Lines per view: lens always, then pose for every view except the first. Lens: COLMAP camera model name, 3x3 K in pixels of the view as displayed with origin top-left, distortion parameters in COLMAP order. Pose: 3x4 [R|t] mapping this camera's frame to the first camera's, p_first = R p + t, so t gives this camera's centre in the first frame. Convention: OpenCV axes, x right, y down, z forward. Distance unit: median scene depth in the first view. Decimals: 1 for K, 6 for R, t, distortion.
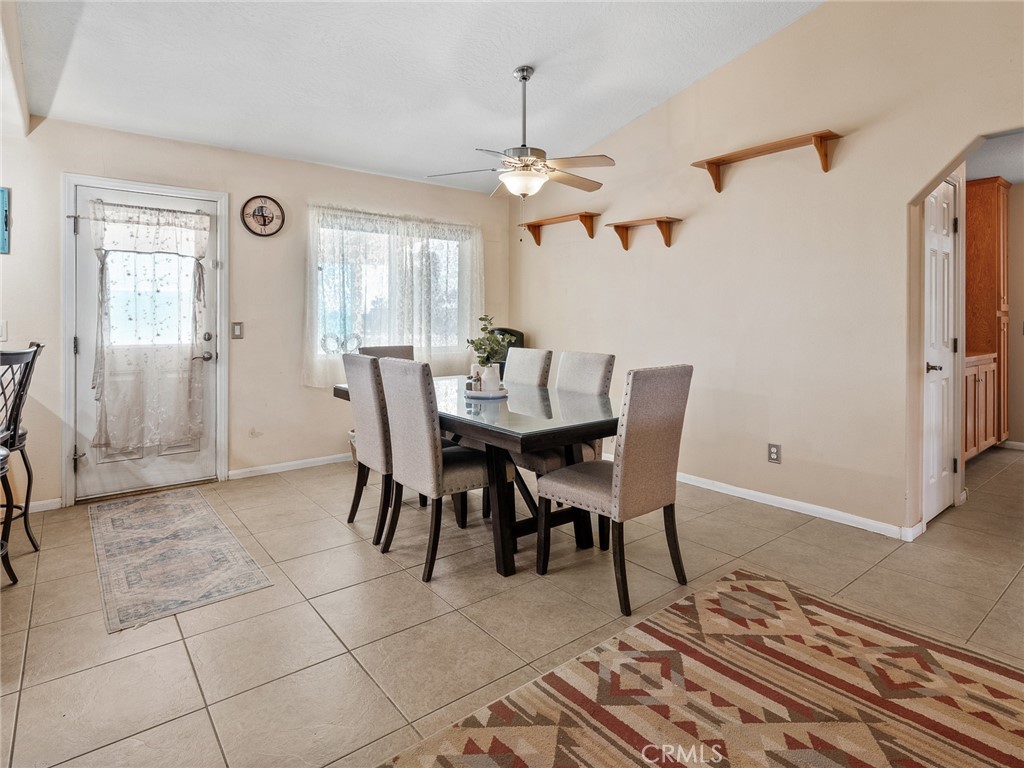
lens RADIAL K [[566.1, 0, 517.3], [0, 566.1, 322.3], [0, 0, 1]] dist [-0.005204, -0.001441]
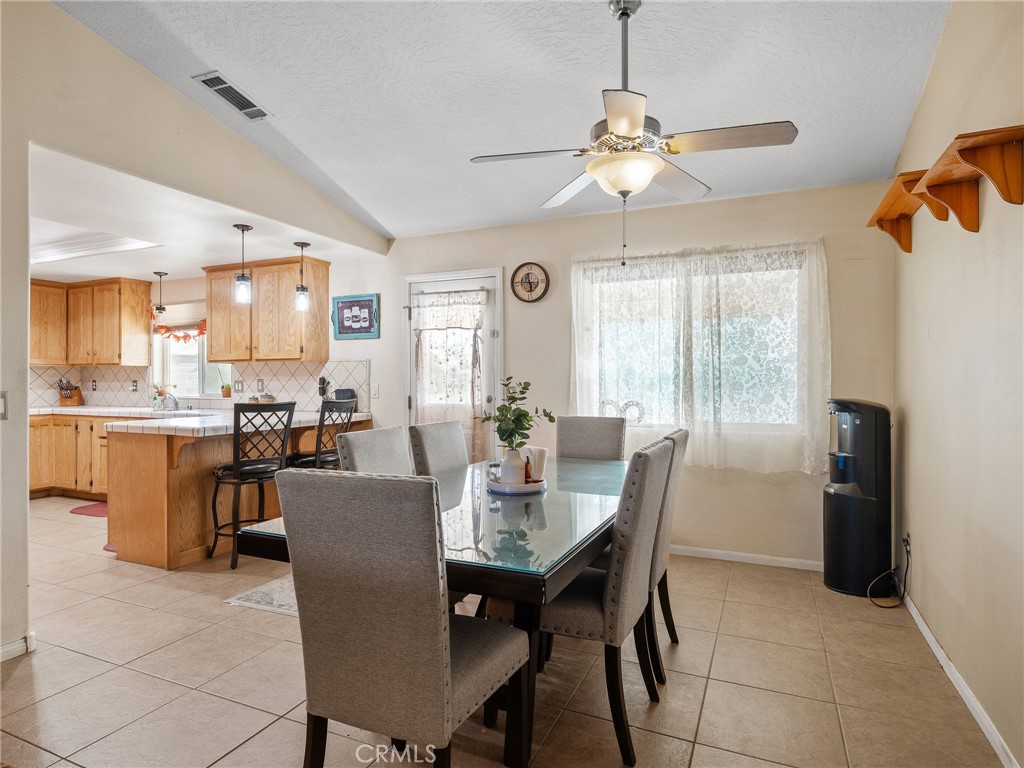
lens RADIAL K [[574.3, 0, 512.6], [0, 574.3, 379.3], [0, 0, 1]] dist [-0.007818, 0.004520]
pose [[0.448462, -0.001972, -0.893800, 0.478301], [-0.006016, 0.999968, -0.005225, -0.007693], [0.893781, 0.007720, 0.448436, 0.525931]]
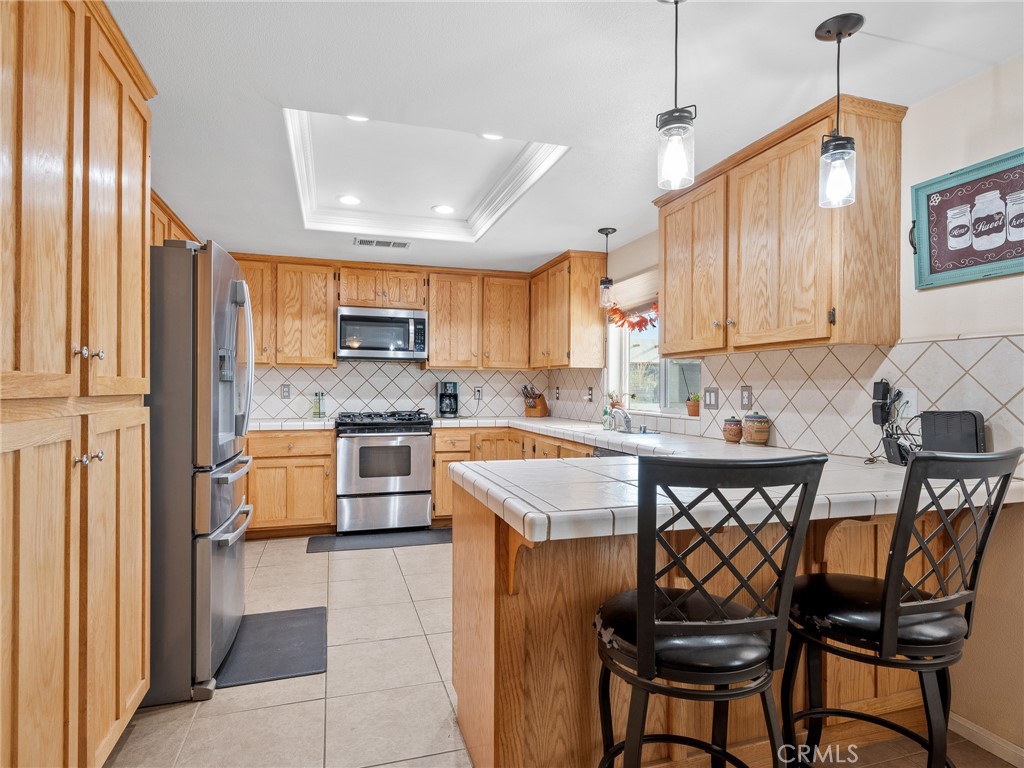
lens RADIAL K [[574.3, 0, 512.6], [0, 574.3, 386.5], [0, 0, 1]] dist [-0.007818, 0.004520]
pose [[-0.366256, -0.006045, -0.930494, -0.210649], [-0.016360, 0.999866, -0.000057, -0.005408], [0.930370, 0.015202, -0.366306, 0.591998]]
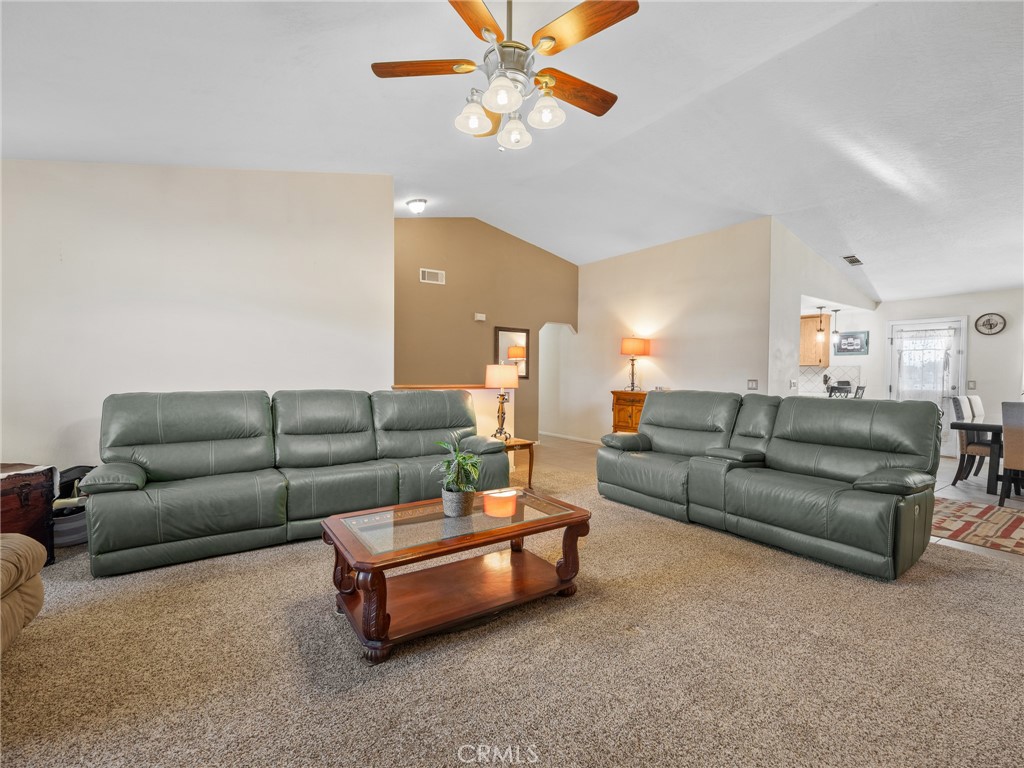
lens RADIAL K [[455.8, 0, 519.9], [0, 455.8, 383.3], [0, 0, 1]] dist [-0.000821, -0.000794]
pose [[-0.067967, 0.022049, -0.997444, 1.195190], [-0.013075, 0.999650, 0.022989, -0.007220], [0.997602, 0.014604, -0.067655, -0.457163]]
